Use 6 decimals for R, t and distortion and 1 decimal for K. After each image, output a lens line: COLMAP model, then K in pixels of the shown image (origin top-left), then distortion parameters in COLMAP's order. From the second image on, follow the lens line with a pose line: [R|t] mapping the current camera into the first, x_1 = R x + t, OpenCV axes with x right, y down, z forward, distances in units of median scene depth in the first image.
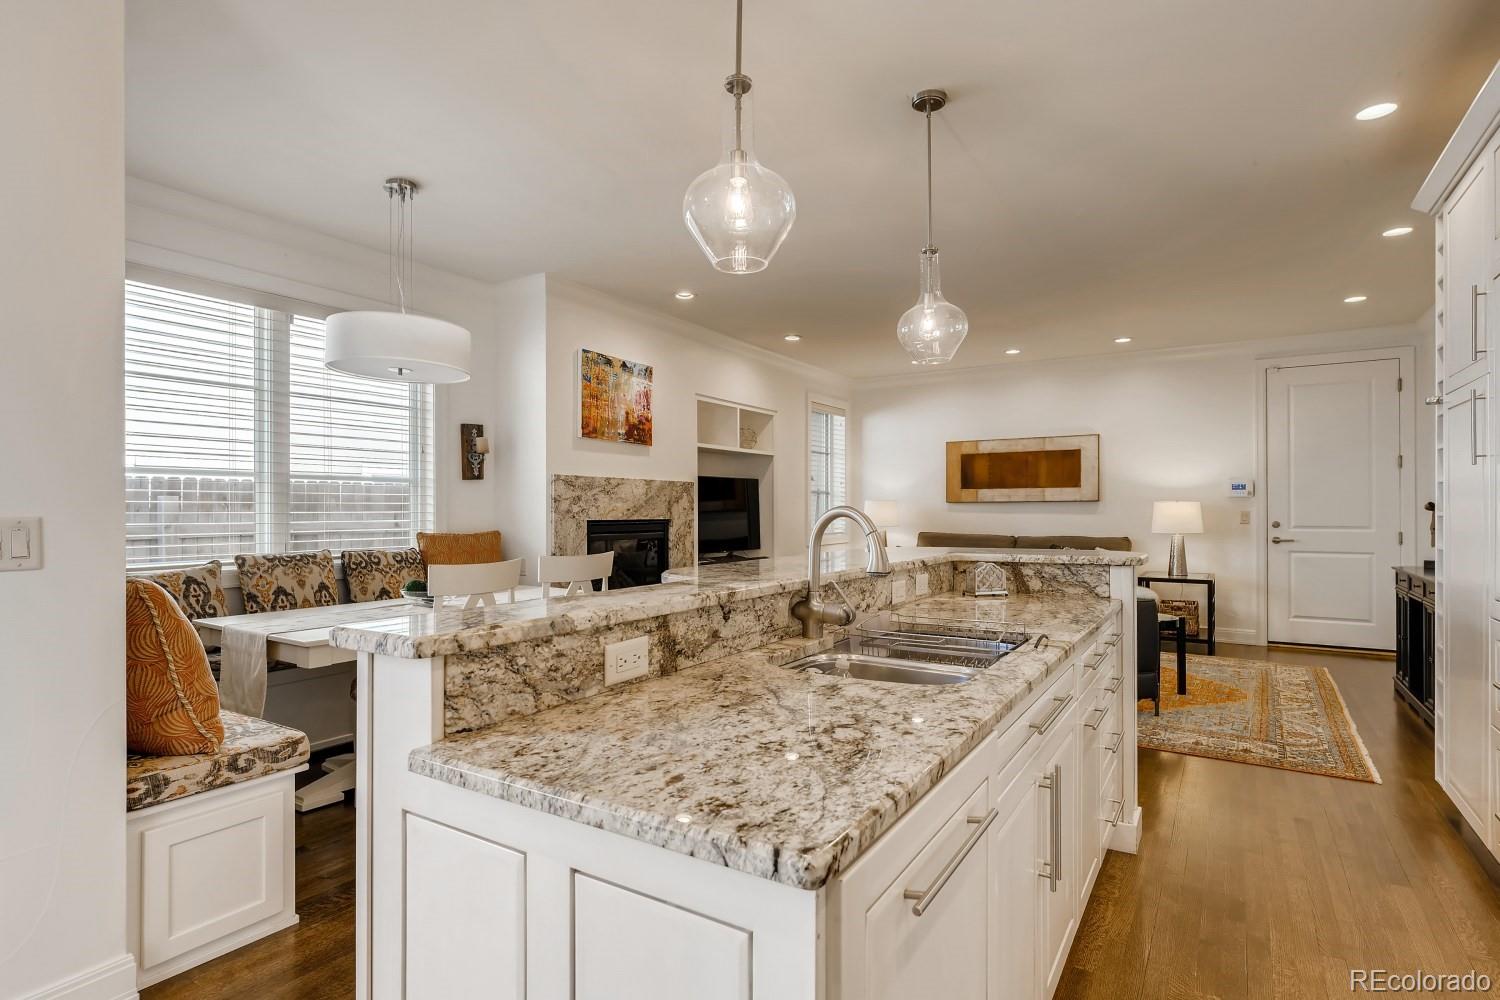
lens RADIAL K [[765.4, 0, 750.8], [0, 765.4, 505.4], [0, 0, 1]] dist [0.000805, 0.000244]
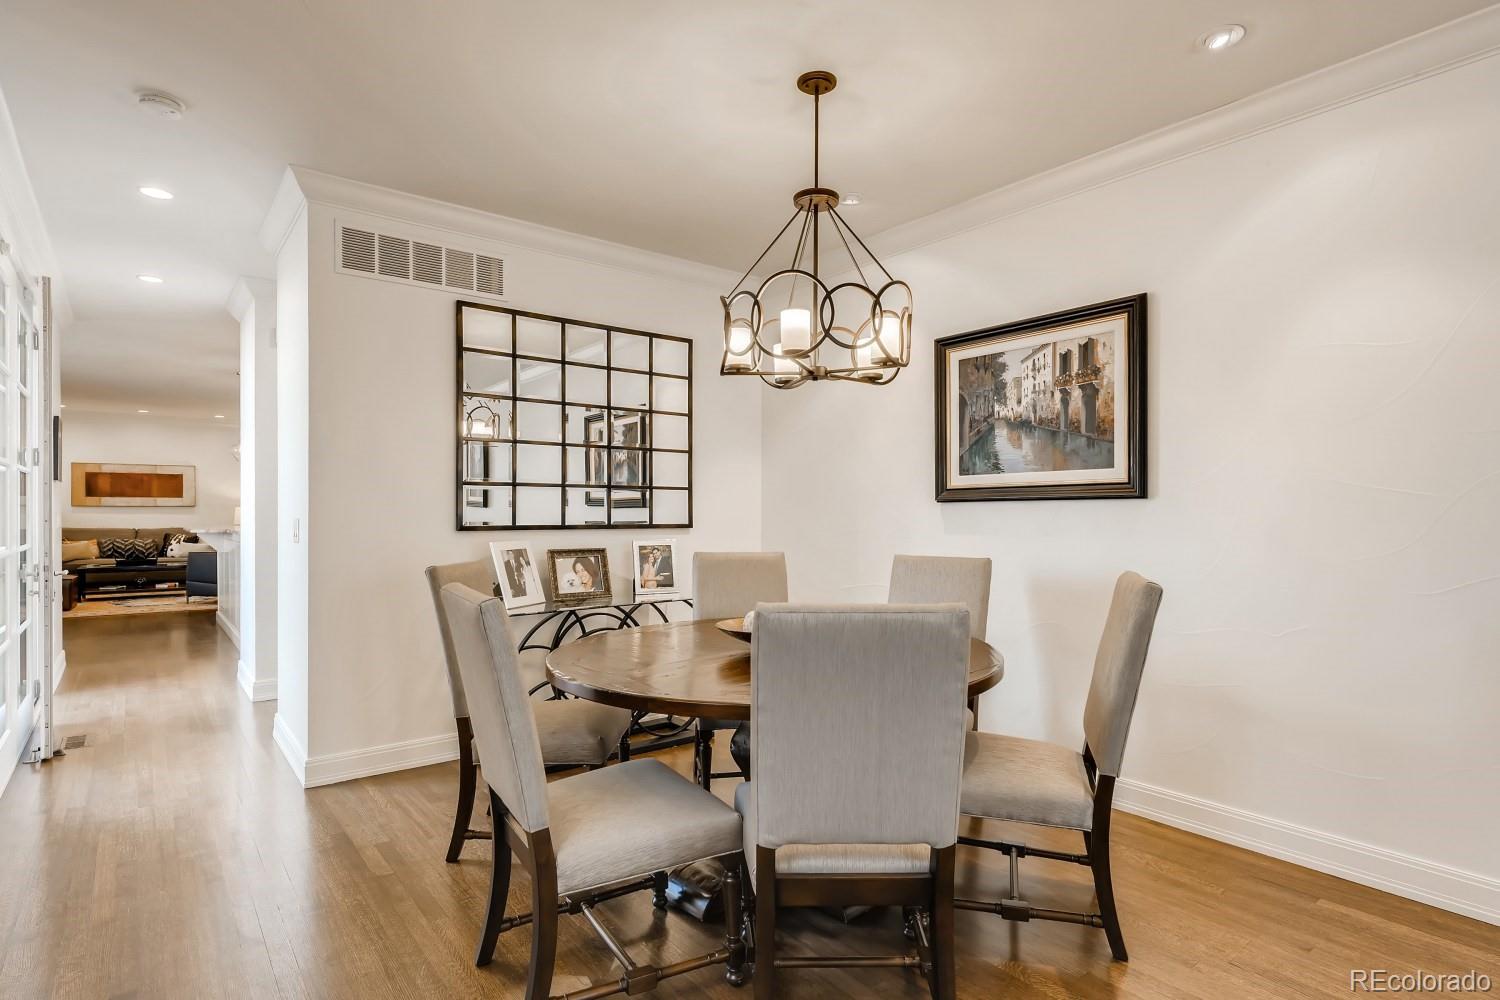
lens RADIAL K [[765.4, 0, 749.1], [0, 765.4, 507.3], [0, 0, 1]] dist [0.000805, 0.000244]
pose [[0.326478, 0.006487, 0.945183, -2.218253], [-0.004936, 0.999975, -0.005158, -0.002465], [-0.945192, -0.002982, 0.326501, -2.080685]]
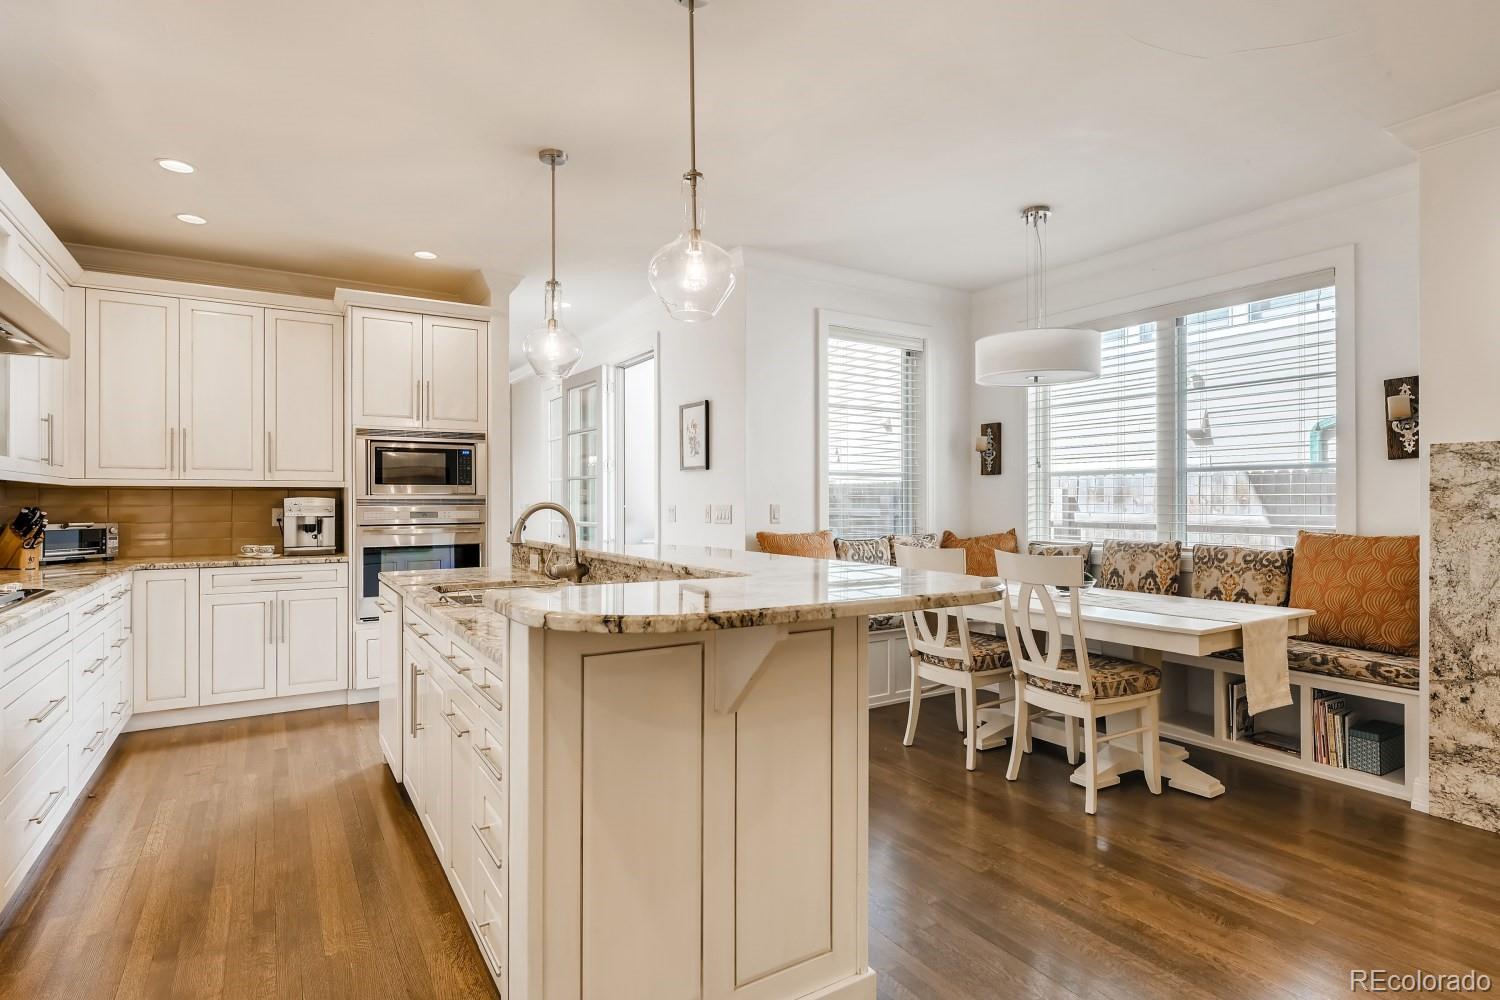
lens RADIAL K [[765.4, 0, 748.2], [0, 765.4, 499.0], [0, 0, 1]] dist [0.000805, 0.000244]
pose [[-0.439669, -0.002456, -0.898157, 0.593561], [0.002471, 0.999989, -0.003944, 0.003980], [0.898156, -0.003953, -0.439658, 0.899850]]
